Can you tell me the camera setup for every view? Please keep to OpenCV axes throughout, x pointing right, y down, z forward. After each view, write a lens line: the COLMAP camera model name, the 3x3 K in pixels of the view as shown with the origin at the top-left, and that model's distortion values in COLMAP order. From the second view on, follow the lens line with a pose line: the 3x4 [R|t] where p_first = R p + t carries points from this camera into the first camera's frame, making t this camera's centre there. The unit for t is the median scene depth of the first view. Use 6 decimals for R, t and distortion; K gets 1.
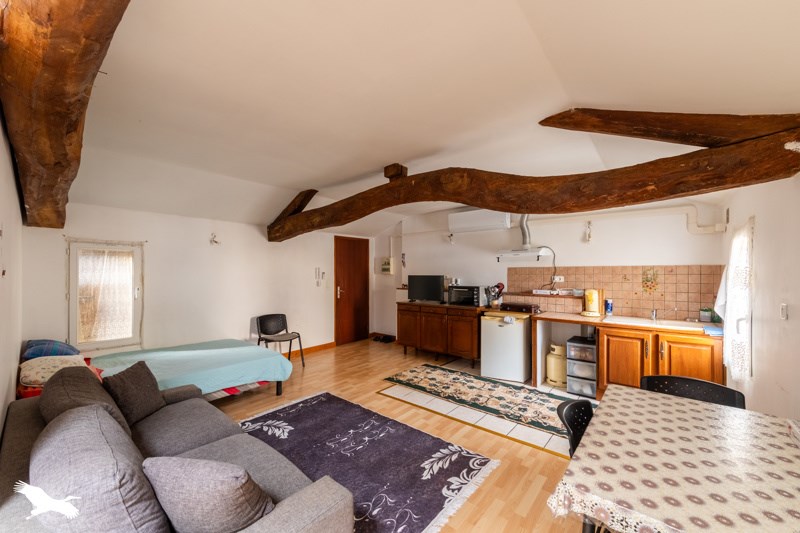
lens RADIAL K [[315.6, 0, 398.0], [0, 315.6, 271.4], [0, 0, 1]] dist [-0.000845, -0.000051]
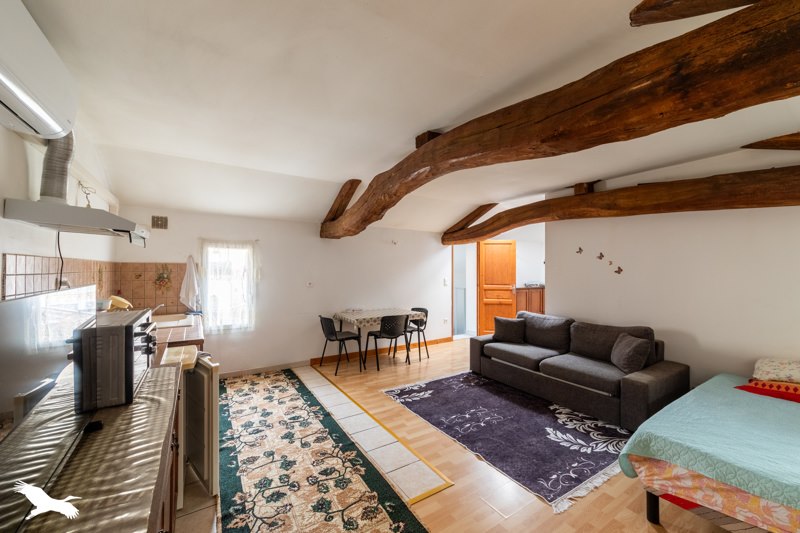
lens RADIAL K [[315.6, 0, 400.4], [0, 315.6, 267.7], [0, 0, 1]] dist [-0.000845, -0.000051]
pose [[-0.958079, -0.002276, 0.286496, -0.173143], [-0.005382, 0.999935, -0.010052, 0.007686], [-0.286454, -0.011173, -0.958029, 1.940472]]
